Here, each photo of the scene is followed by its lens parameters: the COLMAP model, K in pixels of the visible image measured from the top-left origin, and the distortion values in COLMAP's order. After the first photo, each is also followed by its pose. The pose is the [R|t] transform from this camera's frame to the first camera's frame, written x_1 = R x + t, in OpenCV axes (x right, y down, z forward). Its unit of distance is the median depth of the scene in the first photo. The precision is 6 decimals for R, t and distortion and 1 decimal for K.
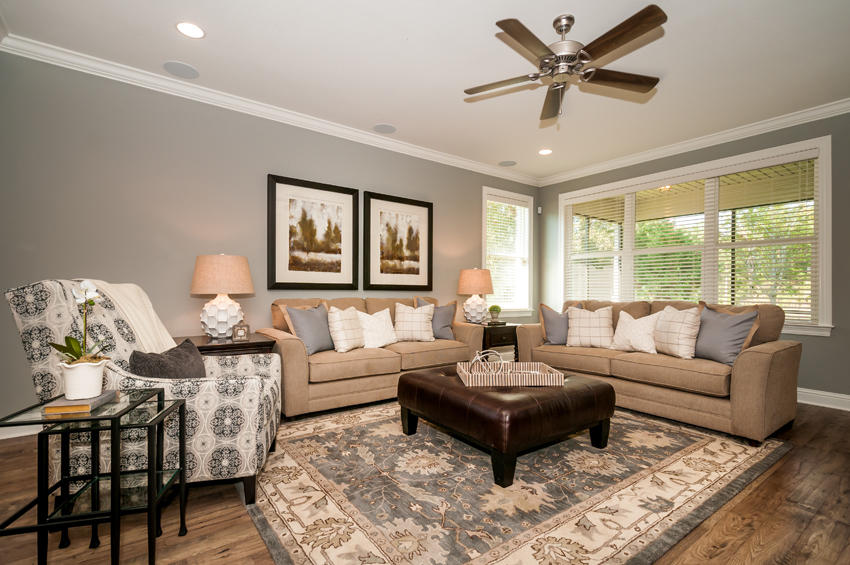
lens RADIAL K [[406.9, 0, 432.8], [0, 406.9, 283.6], [0, 0, 1]] dist [0.012245, -0.006000]
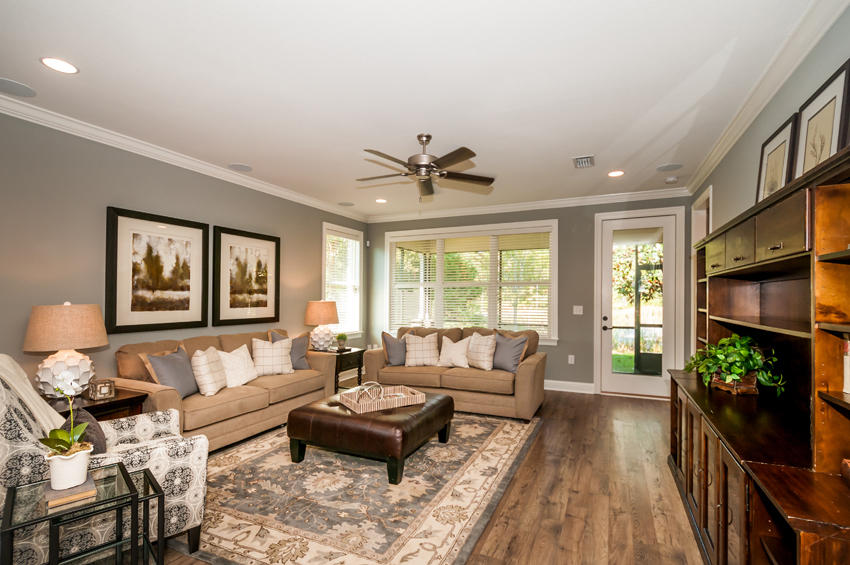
lens RADIAL K [[406.9, 0, 440.5], [0, 406.9, 284.1], [0, 0, 1]] dist [0.012245, -0.006000]
pose [[0.866273, 0.010524, 0.499459, -0.209314], [-0.004795, 0.999907, -0.012753, -0.084945], [-0.499547, 0.008653, 0.866244, -0.144083]]
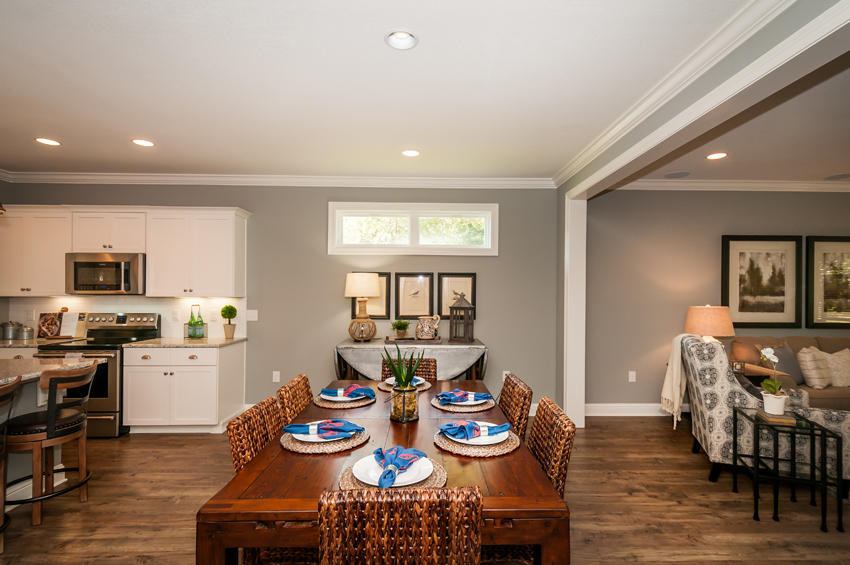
lens RADIAL K [[406.9, 0, 426.9], [0, 406.9, 293.9], [0, 0, 1]] dist [0.012245, -0.006000]
pose [[0.810407, 0.002009, -0.585864, -0.391182], [0.009789, 0.999808, 0.016969, -0.114441], [0.585786, -0.019487, 0.810232, -0.521314]]
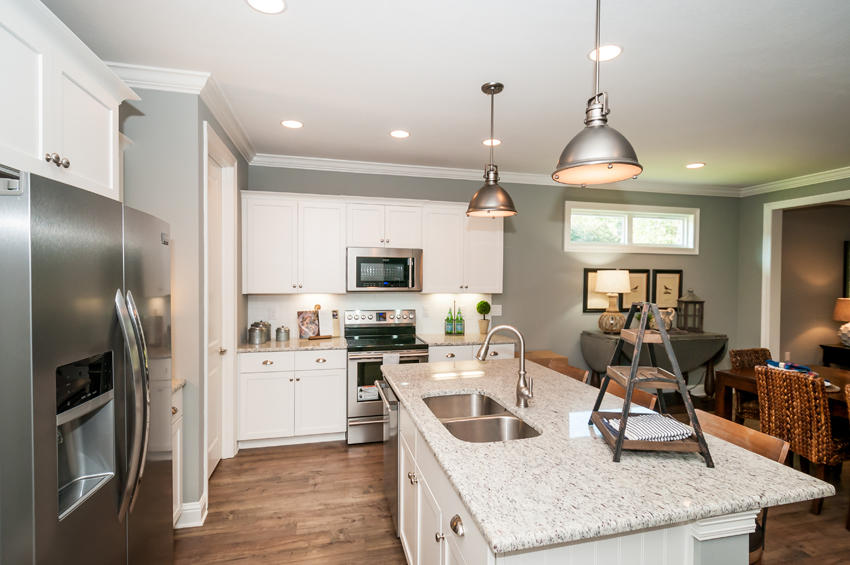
lens RADIAL K [[416.4, 0, 429.6], [0, 416.4, 281.4], [0, 0, 1]] dist [0.007821, -0.000696]
pose [[0.915593, 0.004971, -0.402077, -1.175270], [0.004472, 0.999736, 0.022544, -0.150873], [0.402082, -0.022439, 0.915328, -1.055425]]
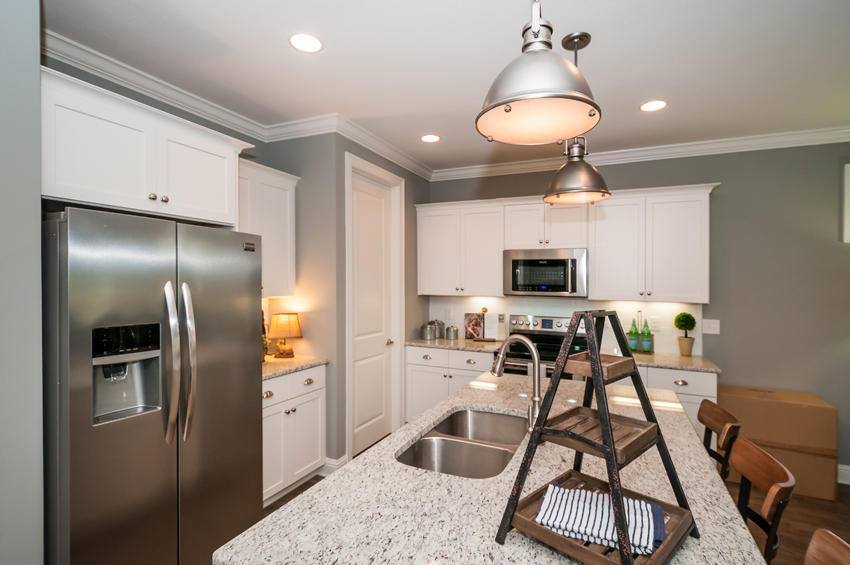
lens RADIAL K [[406.9, 0, 433.6], [0, 406.9, 283.8], [0, 0, 1]] dist [0.012245, -0.006000]
pose [[0.471217, 0.004905, -0.882003, -0.986758], [0.002720, 0.999972, 0.007014, -0.138913], [0.882013, -0.005705, 0.471191, -0.815970]]
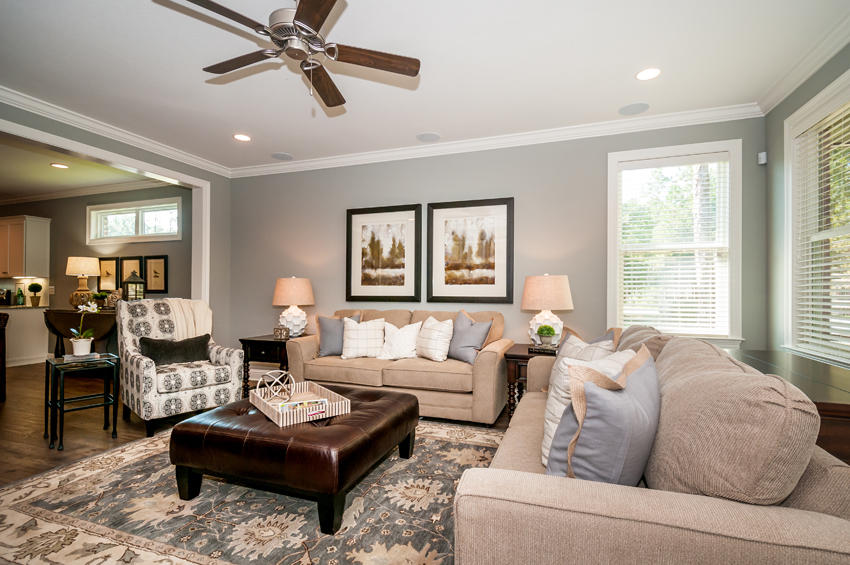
lens RADIAL K [[406.9, 0, 437.4], [0, 406.9, 288.9], [0, 0, 1]] dist [0.012245, -0.006000]
pose [[0.551156, -0.010482, -0.834336, 0.765128], [0.015959, 0.999871, -0.002019, -0.016170], [0.834250, -0.012202, 0.551252, 0.522063]]
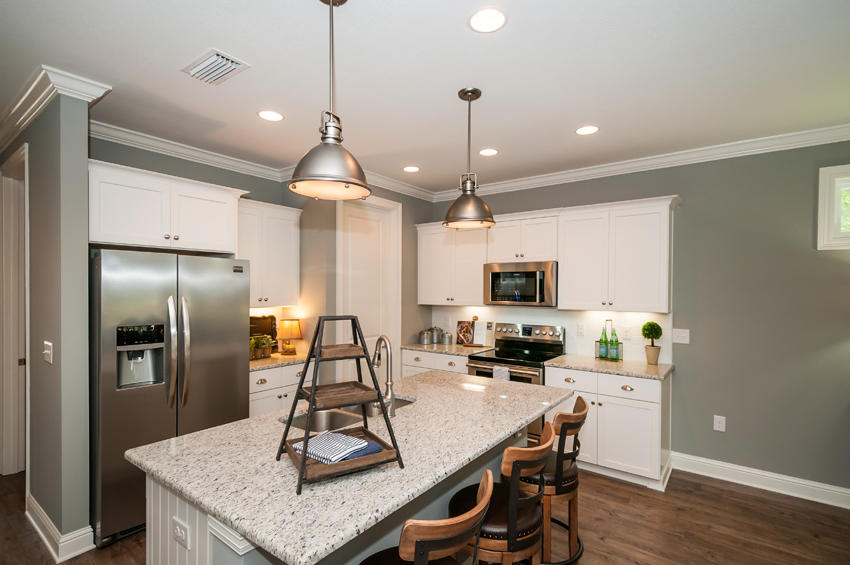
lens RADIAL K [[406.9, 0, 430.1], [0, 406.9, 290.0], [0, 0, 1]] dist [0.012245, -0.006000]
pose [[0.279374, -0.004001, -0.960174, -0.777713], [0.010060, 0.999949, -0.001240, -0.143179], [0.960130, -0.009313, 0.279400, -0.644691]]
